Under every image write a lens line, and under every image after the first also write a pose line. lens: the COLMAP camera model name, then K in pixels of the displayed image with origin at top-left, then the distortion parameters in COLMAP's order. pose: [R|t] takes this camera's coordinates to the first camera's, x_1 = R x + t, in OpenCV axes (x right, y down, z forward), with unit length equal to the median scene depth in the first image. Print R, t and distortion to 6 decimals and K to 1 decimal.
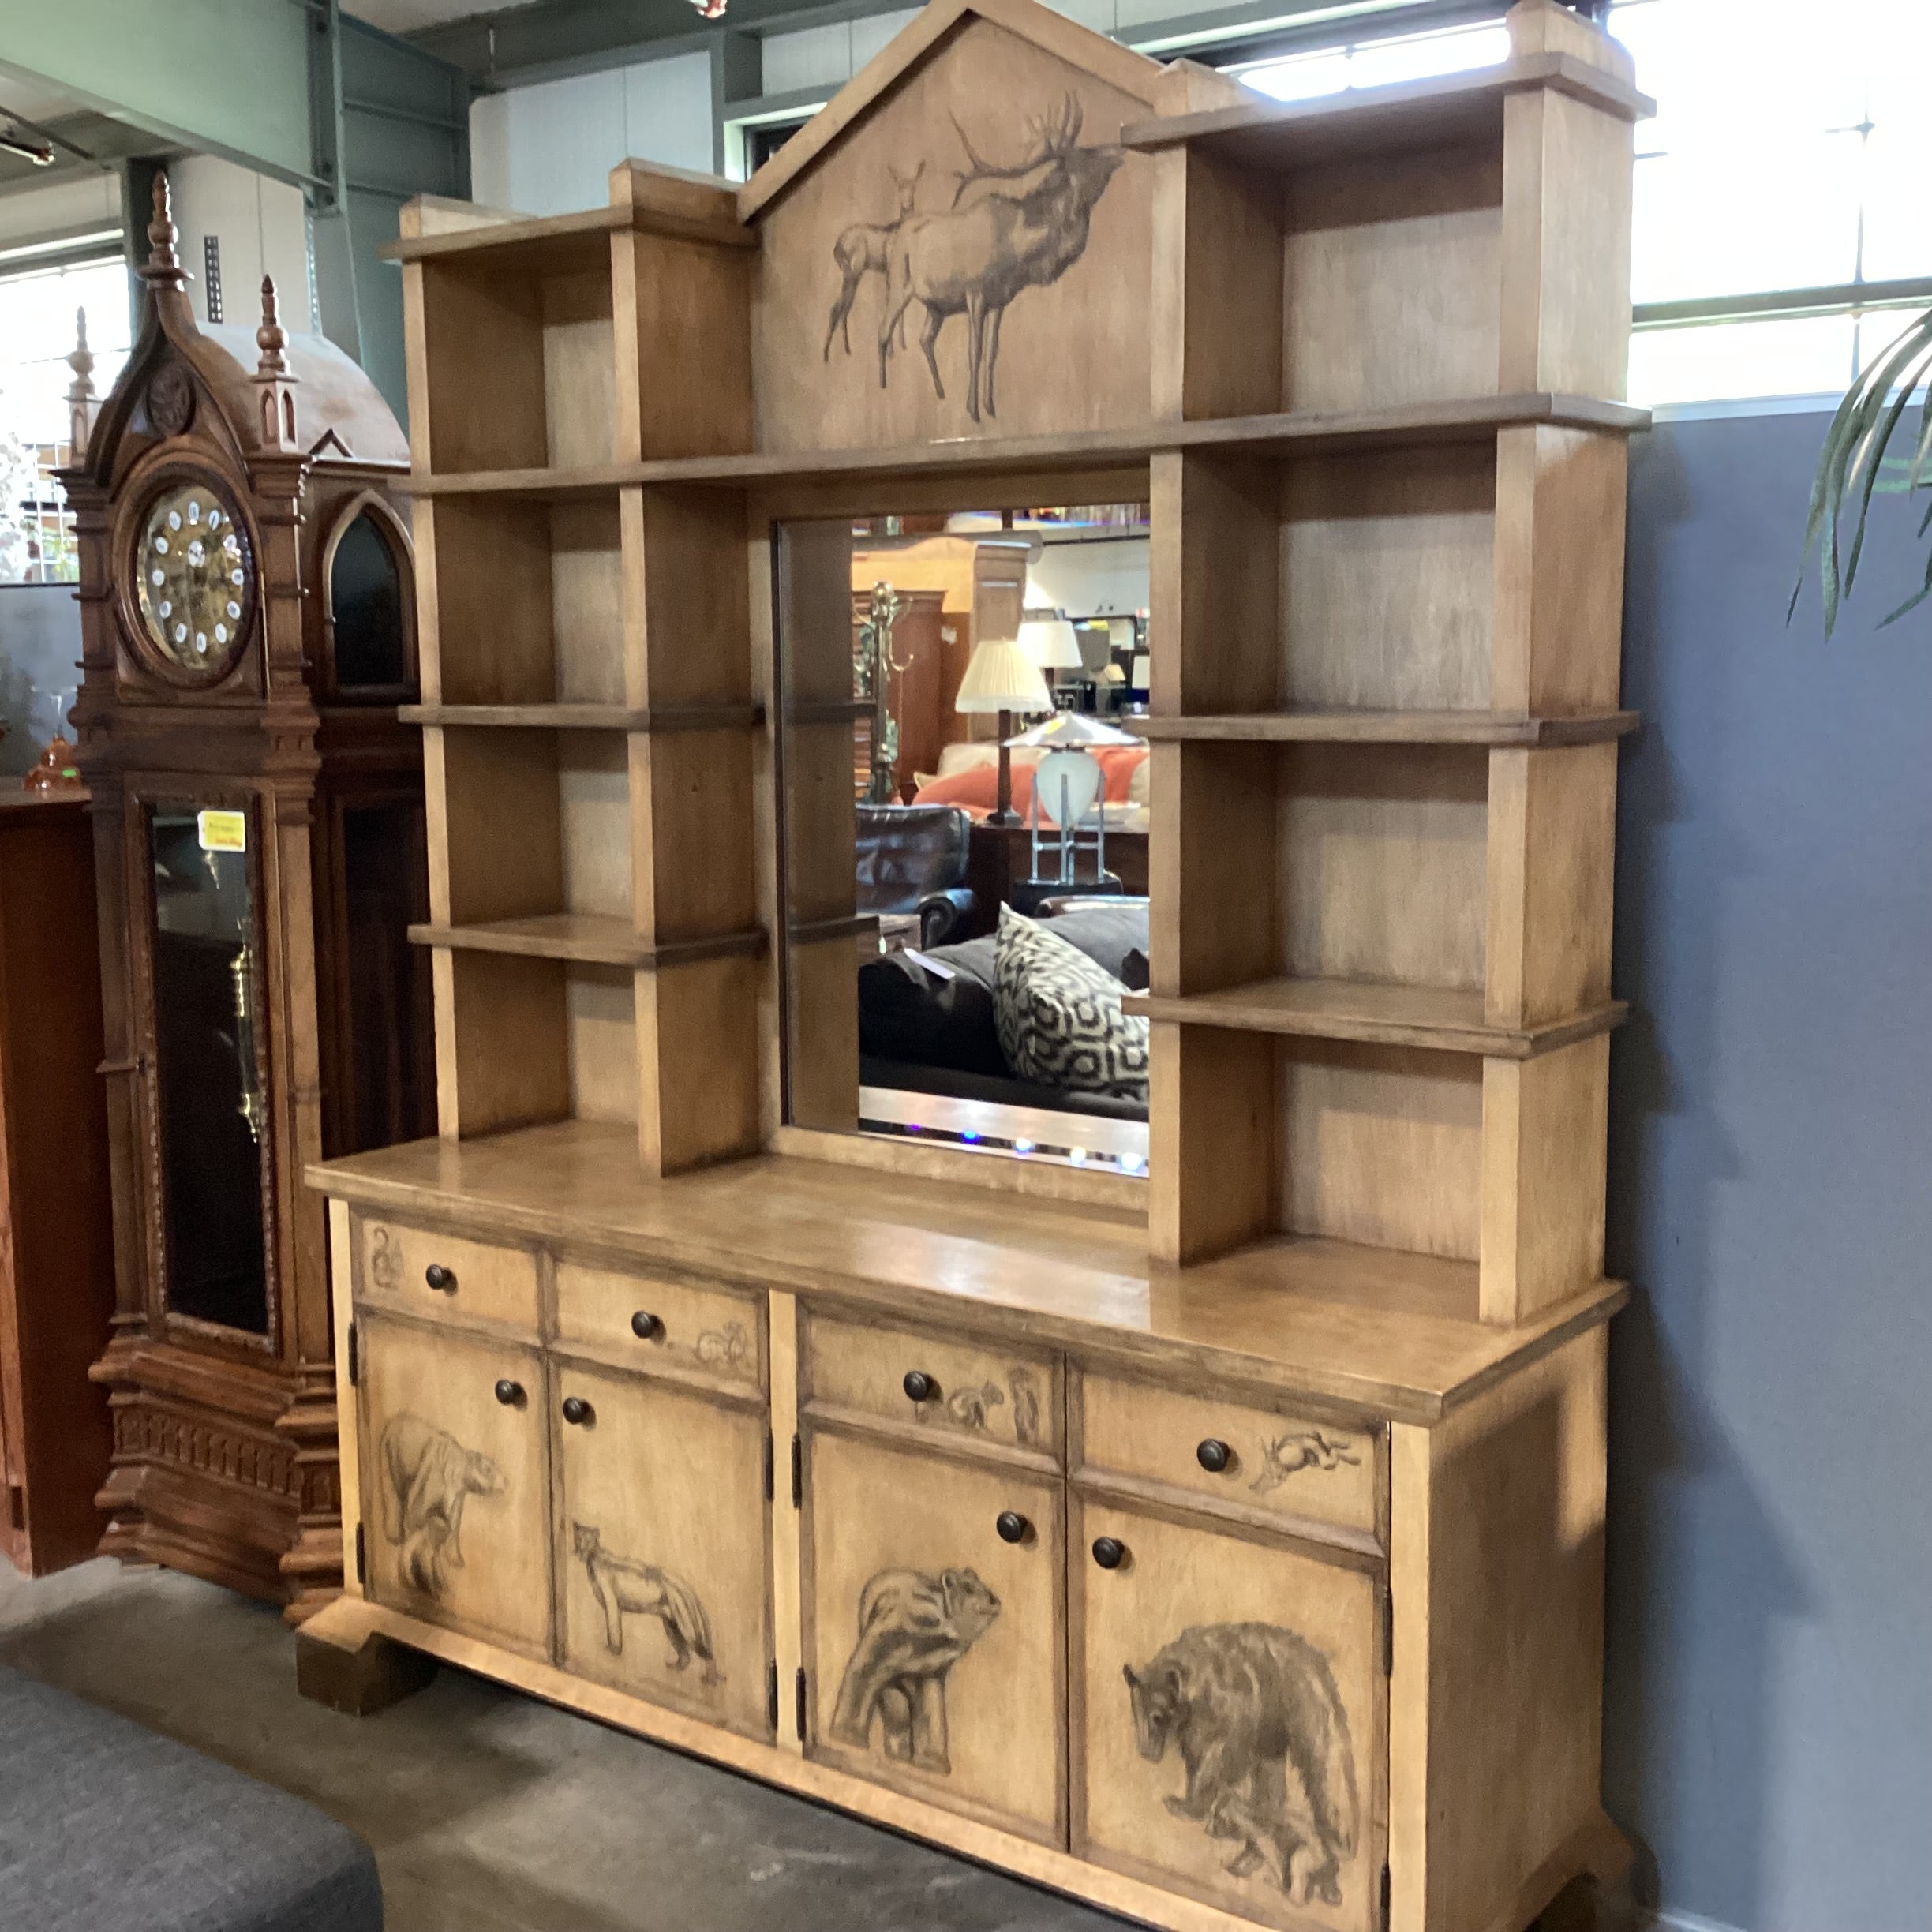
lens RADIAL K [[2323.5, 0, 956.4], [0, 2323.5, 948.4], [0, 0, 1]] dist [0.153648, -0.354681]
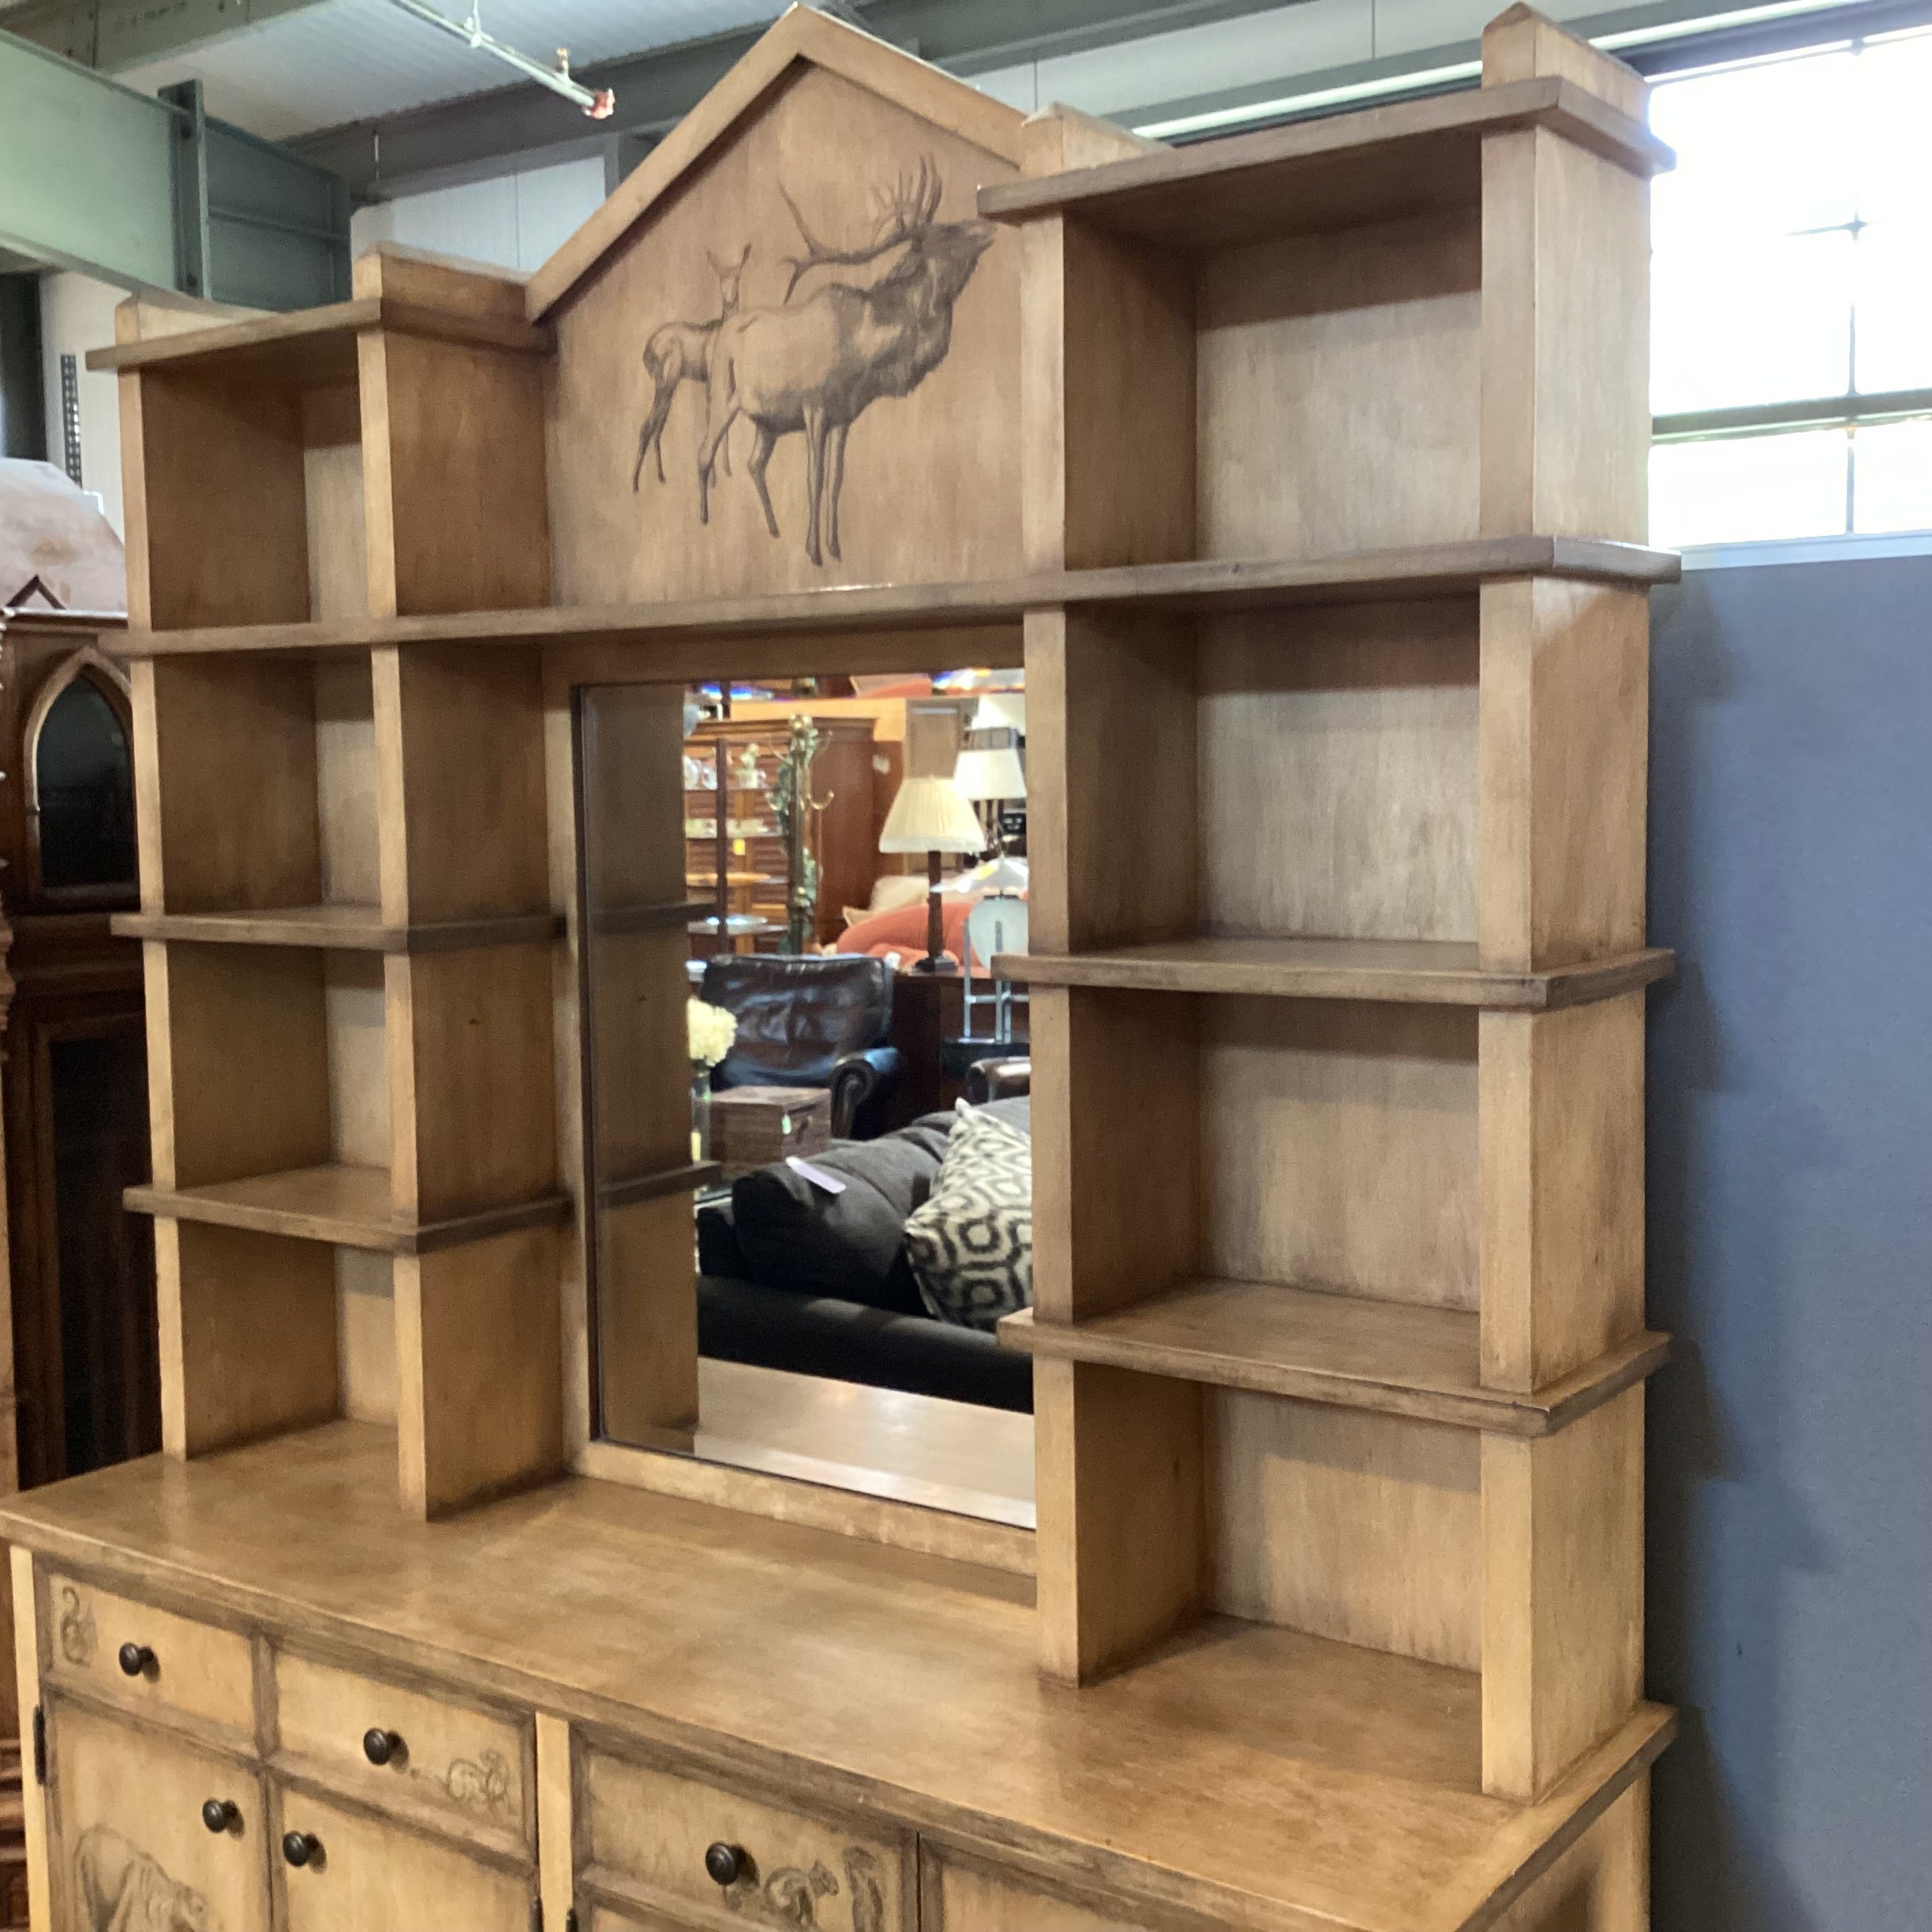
lens RADIAL K [[2328.3, 0, 963.9], [0, 2328.3, 943.4], [0, 0, 1]] dist [0.143429, -0.328775]
pose [[0.999776, -0.008071, 0.019548, 0.044660], [0.009050, 0.998682, -0.050519, -0.061117], [-0.019115, 0.050685, 0.998532, 0.230074]]
